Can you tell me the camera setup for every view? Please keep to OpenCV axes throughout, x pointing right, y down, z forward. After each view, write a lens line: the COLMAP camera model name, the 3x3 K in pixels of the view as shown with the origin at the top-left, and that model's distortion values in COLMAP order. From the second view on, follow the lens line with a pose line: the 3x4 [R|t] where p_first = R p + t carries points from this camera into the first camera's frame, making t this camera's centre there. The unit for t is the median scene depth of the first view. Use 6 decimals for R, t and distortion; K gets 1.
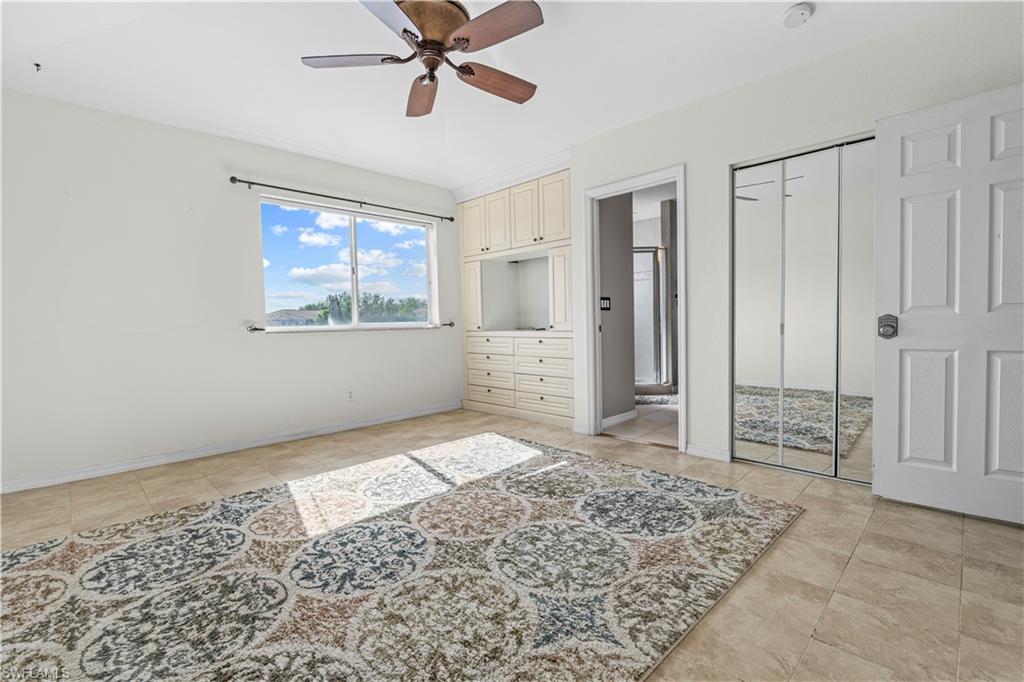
lens RADIAL K [[456.3, 0, 509.4], [0, 456.3, 339.6], [0, 0, 1]] dist [-0.005144, -0.000033]
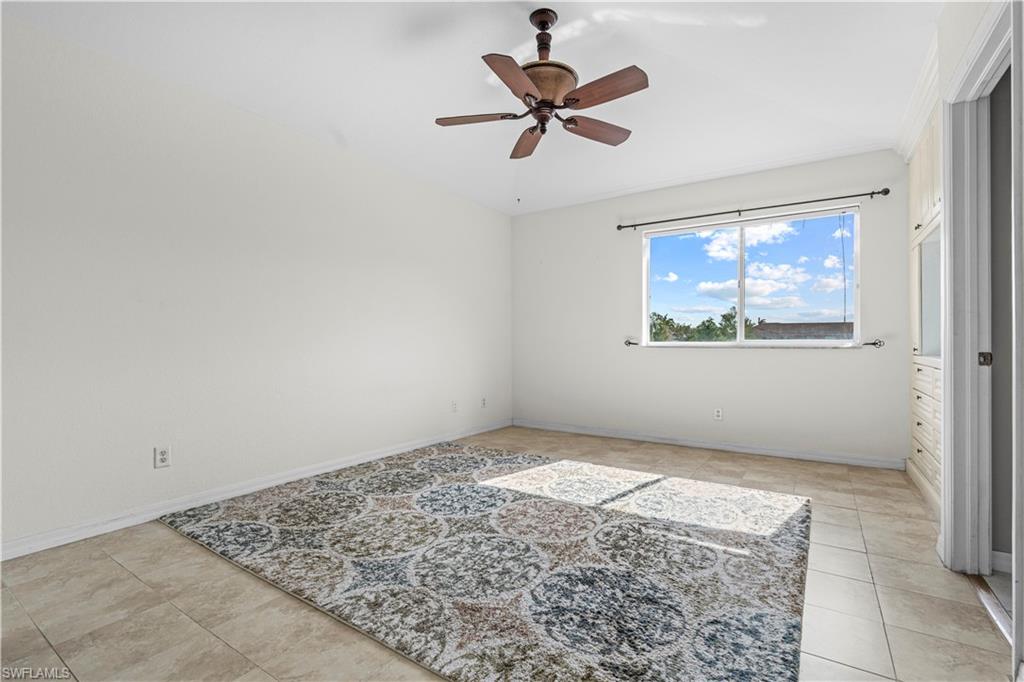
lens RADIAL K [[456.3, 0, 510.7], [0, 456.3, 342.5], [0, 0, 1]] dist [-0.005144, -0.000033]
pose [[0.217008, 0.020555, -0.975953, 0.989025], [-0.043534, 0.998987, 0.011361, -0.044676], [0.975199, 0.040021, 0.217683, 0.715238]]
